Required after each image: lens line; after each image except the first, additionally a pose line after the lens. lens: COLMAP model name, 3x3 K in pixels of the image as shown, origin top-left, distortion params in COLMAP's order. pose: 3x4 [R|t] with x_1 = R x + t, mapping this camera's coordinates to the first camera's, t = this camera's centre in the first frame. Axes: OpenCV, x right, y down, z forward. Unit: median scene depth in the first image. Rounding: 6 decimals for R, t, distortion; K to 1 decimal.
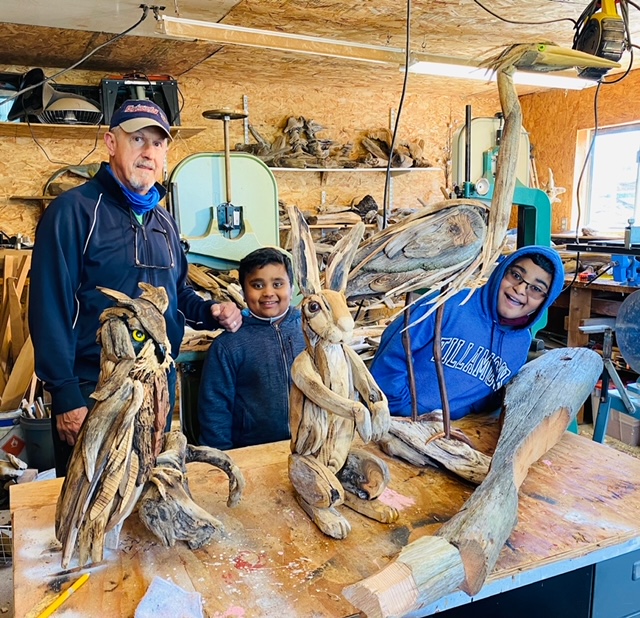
lens RADIAL K [[561.5, 0, 319.9], [0, 561.5, 308.5], [0, 0, 1]] dist [0.022025, 0.008307]
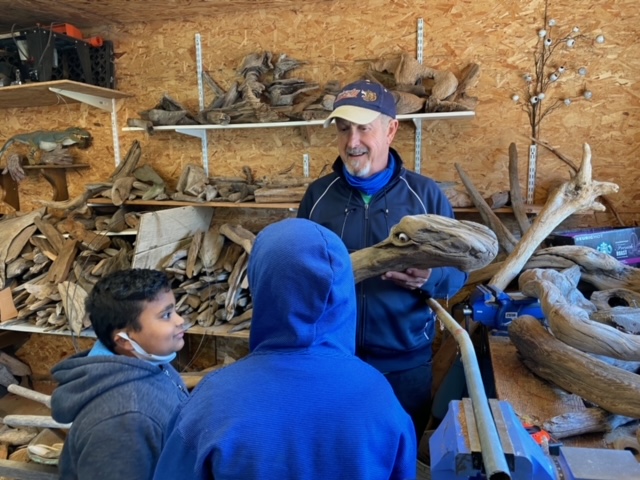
lens RADIAL K [[486.0, 0, 319.7], [0, 486.0, 241.1], [0, 0, 1]] dist [-0.001079, -0.001147]
pose [[0.778504, 0.106970, -0.618457, 0.418004], [-0.104239, 0.993721, 0.040664, -0.128468], [0.618923, 0.032810, 0.784766, 0.545328]]
